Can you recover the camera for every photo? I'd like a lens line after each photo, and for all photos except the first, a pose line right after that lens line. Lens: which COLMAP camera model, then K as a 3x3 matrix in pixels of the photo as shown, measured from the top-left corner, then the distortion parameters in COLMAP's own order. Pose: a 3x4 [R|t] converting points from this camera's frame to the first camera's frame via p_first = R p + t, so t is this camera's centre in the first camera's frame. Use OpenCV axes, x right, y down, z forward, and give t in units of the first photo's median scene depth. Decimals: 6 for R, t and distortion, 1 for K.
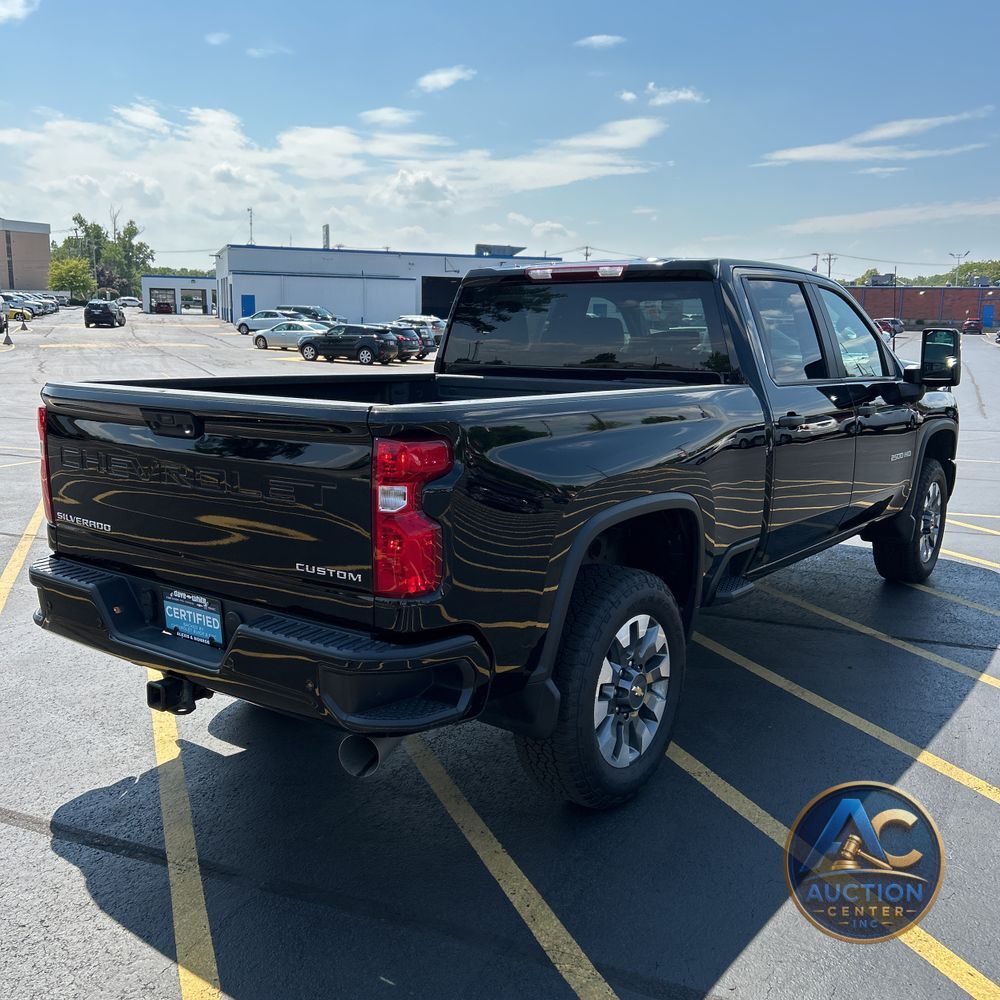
lens RADIAL K [[1050.8, 0, 481.2], [0, 1050.8, 503.9], [0, 0, 1]] dist [0.000917, -0.004093]
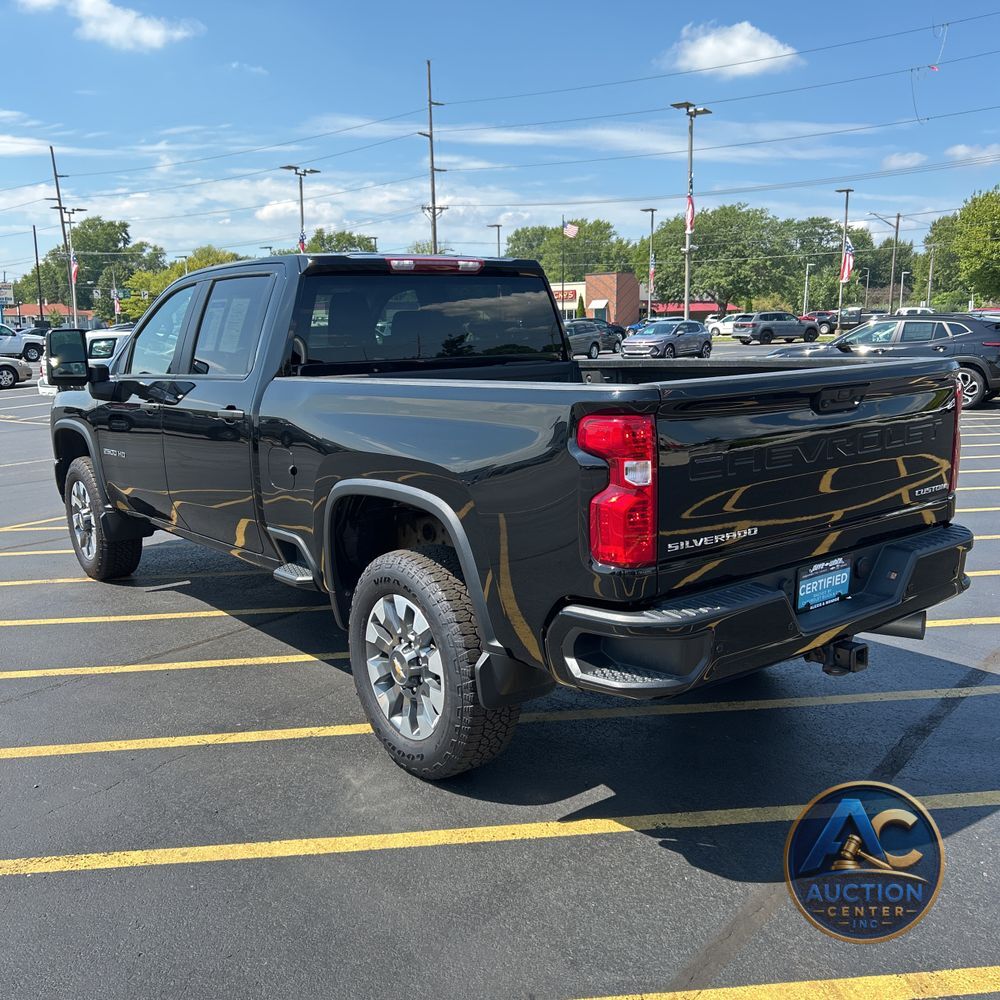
lens RADIAL K [[1050.8, 0, 481.2], [0, 1050.8, 503.9], [0, 0, 1]] dist [0.000917, -0.004093]
pose [[0.228502, -0.174700, 0.957740, -1.046154], [0.190638, 0.972751, 0.131955, -0.134238], [-0.954696, 0.152430, 0.255580, 0.819102]]
